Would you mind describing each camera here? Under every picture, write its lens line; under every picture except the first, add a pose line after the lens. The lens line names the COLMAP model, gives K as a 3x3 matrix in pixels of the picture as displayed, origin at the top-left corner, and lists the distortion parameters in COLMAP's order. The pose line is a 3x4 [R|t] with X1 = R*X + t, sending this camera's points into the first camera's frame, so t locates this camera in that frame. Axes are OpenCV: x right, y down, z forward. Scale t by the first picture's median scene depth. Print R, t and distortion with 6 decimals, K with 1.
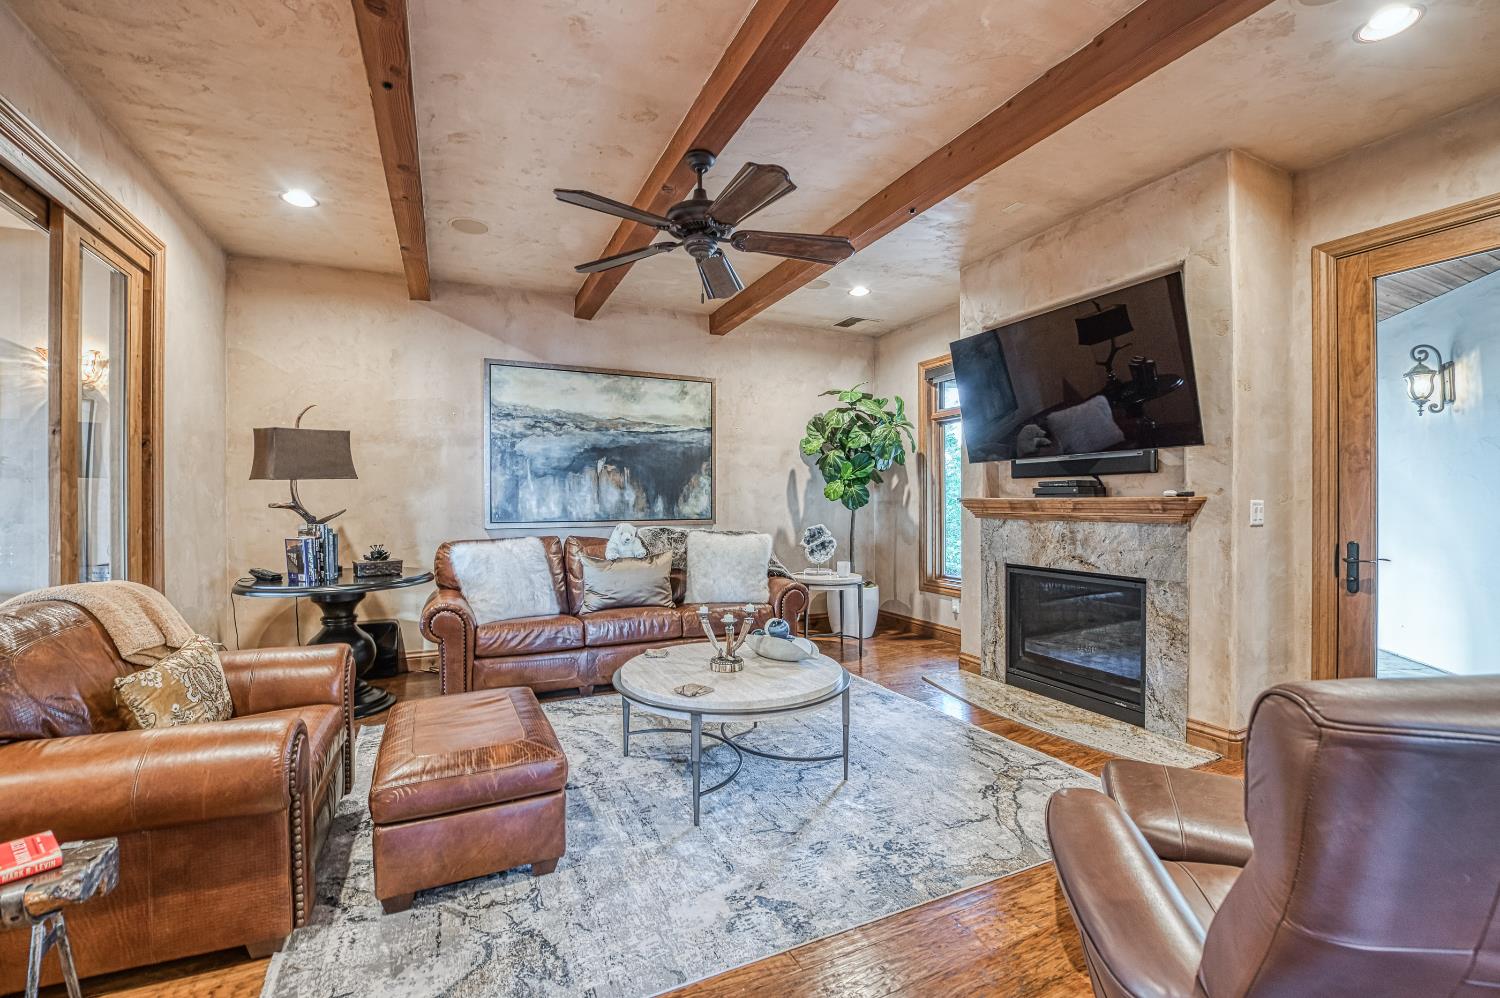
lens RADIAL K [[615.9, 0, 754.8], [0, 615.9, 504.3], [0, 0, 1]] dist [-0.008167, -0.003153]
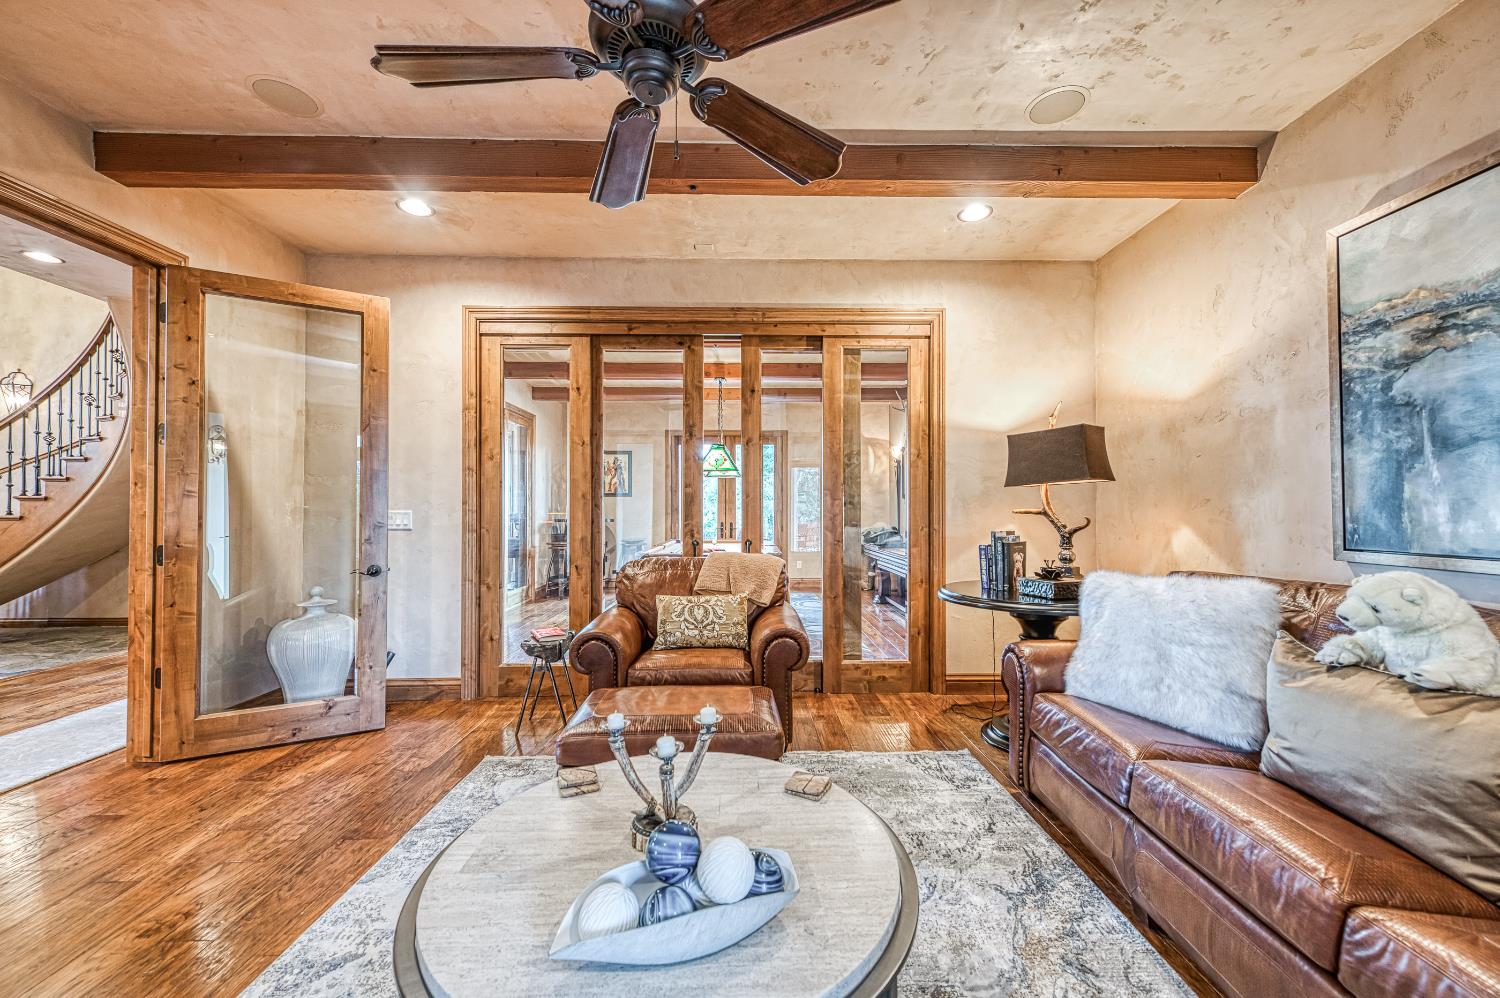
lens RADIAL K [[596.8, 0, 752.2], [0, 596.8, 500.7], [0, 0, 1]] dist [0.015040, -0.001493]
pose [[-0.430326, -0.010144, -0.902617, 0.212730], [-0.003376, 0.999948, -0.009628, -0.003391], [0.902667, -0.001096, -0.430338, 0.726956]]
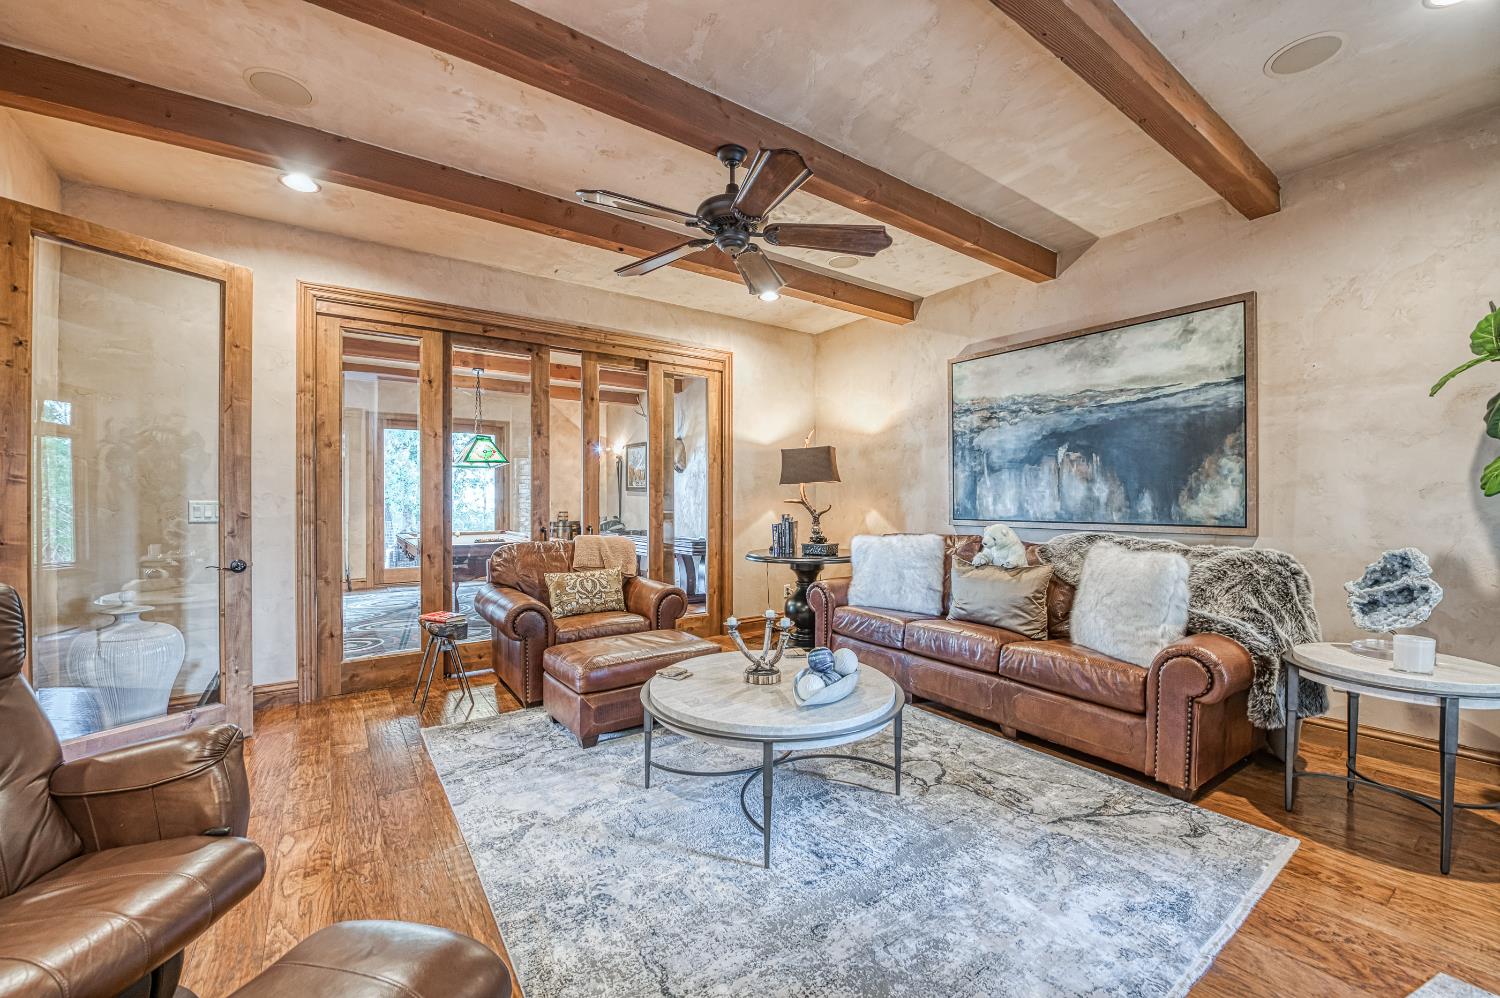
lens RADIAL K [[615.9, 0, 750.8], [0, 615.9, 498.2], [0, 0, 1]] dist [-0.008167, -0.003153]
pose [[0.161227, -0.001406, -0.986916, 0.489360], [-0.004633, 0.999987, -0.002182, -0.000887], [0.986906, 0.004924, 0.161218, 0.472779]]
